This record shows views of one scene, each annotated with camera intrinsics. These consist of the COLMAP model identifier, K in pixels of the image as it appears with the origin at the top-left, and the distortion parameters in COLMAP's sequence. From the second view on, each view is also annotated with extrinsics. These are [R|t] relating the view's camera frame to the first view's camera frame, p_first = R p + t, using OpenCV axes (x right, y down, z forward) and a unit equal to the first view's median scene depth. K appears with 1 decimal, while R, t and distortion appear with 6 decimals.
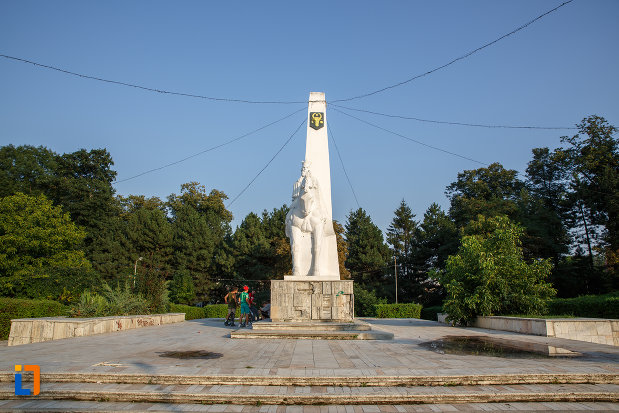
lens RADIAL K [[420.0, 0, 295.0], [0, 420.0, 207.5], [0, 0, 1]] dist [-0.002433, -0.000275]
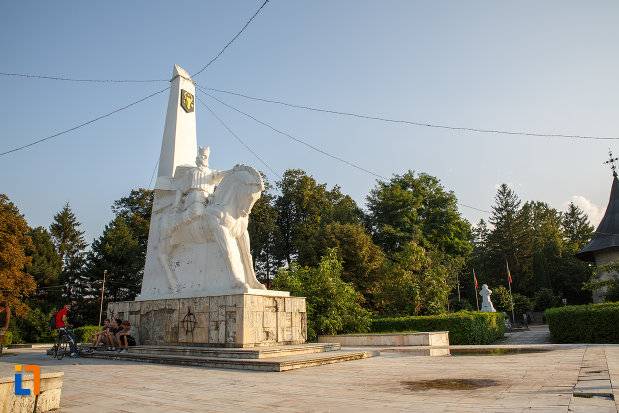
lens RADIAL K [[420.0, 0, 295.0], [0, 420.0, 207.5], [0, 0, 1]] dist [-0.002433, -0.000275]
pose [[0.581444, 0.210322, 0.785931, -0.610925], [-0.171056, 0.976018, -0.134642, 0.102672], [-0.795401, -0.056152, 0.603477, 0.446862]]
